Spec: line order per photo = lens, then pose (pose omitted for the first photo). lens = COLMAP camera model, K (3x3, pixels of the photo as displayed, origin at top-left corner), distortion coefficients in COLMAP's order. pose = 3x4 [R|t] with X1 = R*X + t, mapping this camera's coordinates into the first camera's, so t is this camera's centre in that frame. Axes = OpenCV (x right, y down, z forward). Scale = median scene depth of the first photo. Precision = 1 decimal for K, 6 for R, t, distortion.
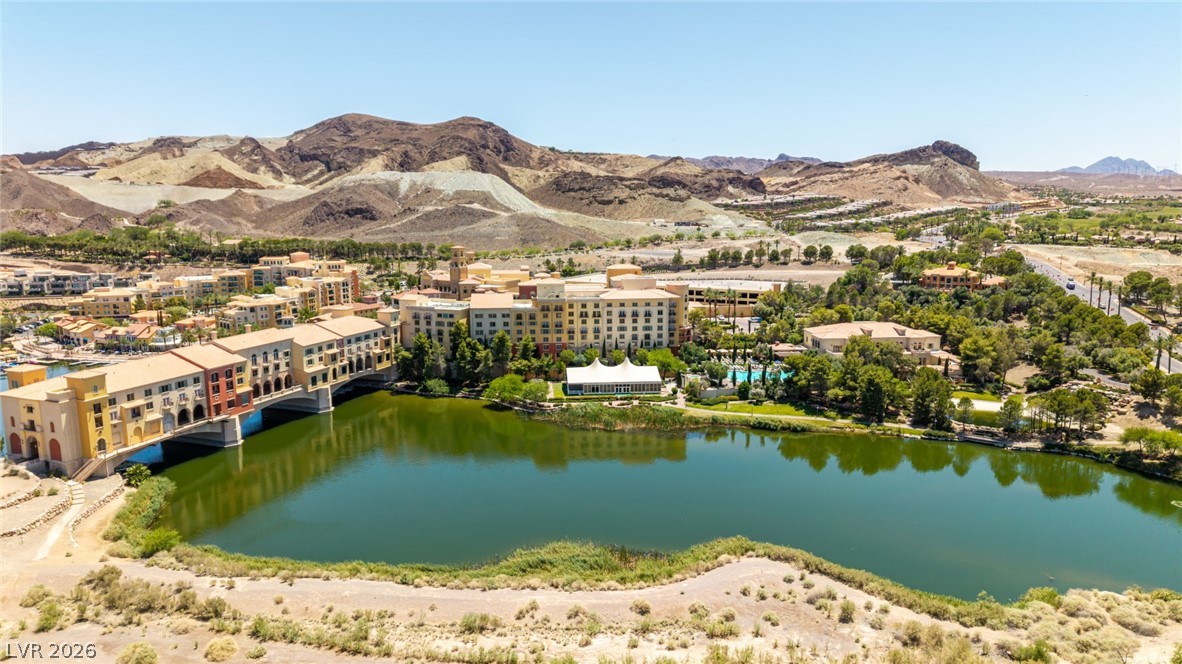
lens RADIAL K [[789.1, 0, 595.9], [0, 789.1, 336.0], [0, 0, 1]] dist [0.036799, -0.042193]
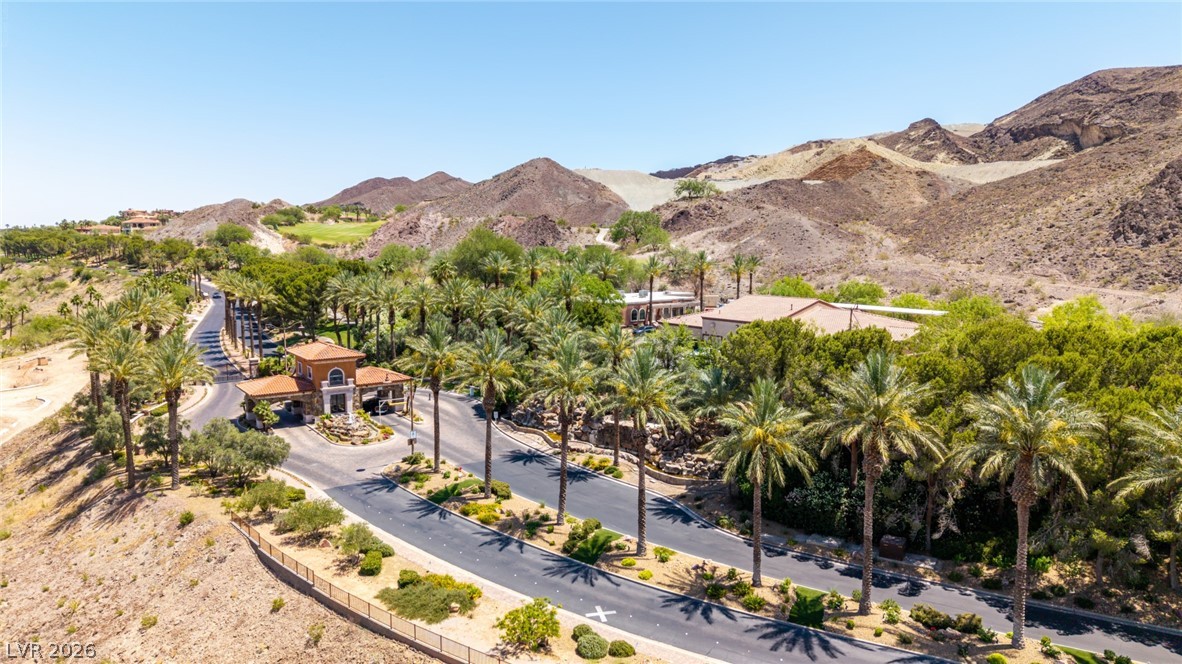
lens RADIAL K [[789.1, 0, 593.8], [0, 789.1, 330.6], [0, 0, 1]] dist [0.036799, -0.042193]
pose [[0.703418, 0.079212, -0.706348, -0.306714], [-0.119390, 0.992819, -0.007558, -0.092552], [0.700677, 0.089647, 0.707824, 0.726213]]
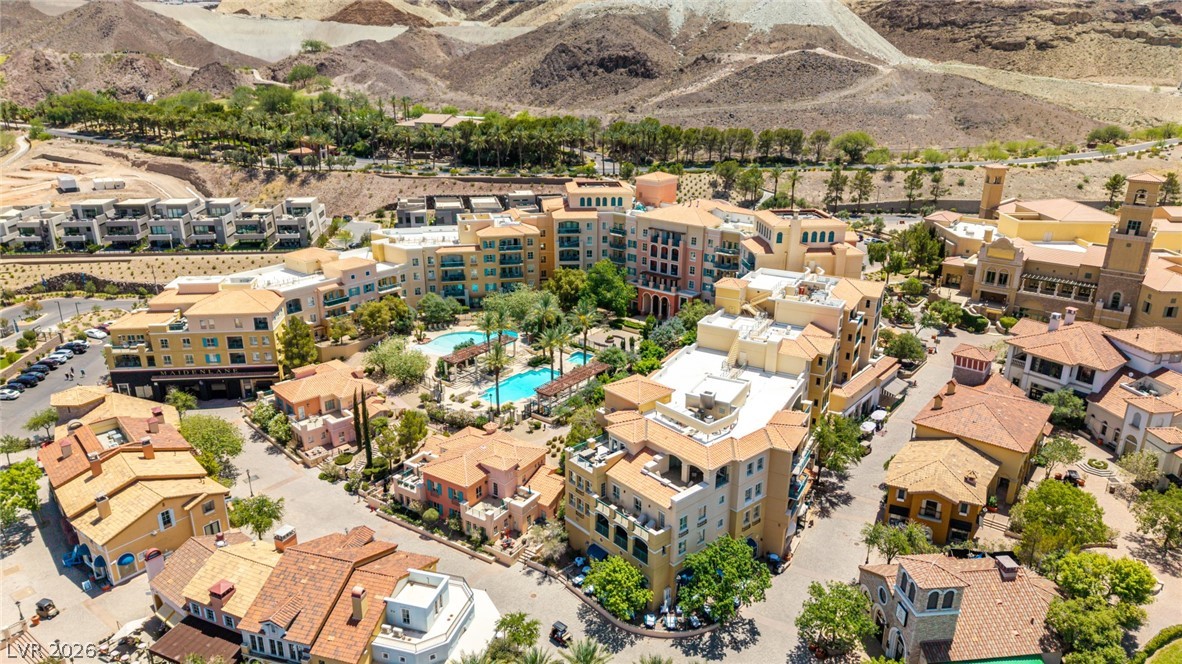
lens RADIAL K [[789.1, 0, 592.4], [0, 789.1, 330.0], [0, 0, 1]] dist [0.036799, -0.042193]
pose [[0.988599, 0.055732, -0.139880, -0.227149], [-0.030857, 0.984249, 0.174072, -0.062905], [0.147378, -0.167771, 0.974747, 0.388949]]
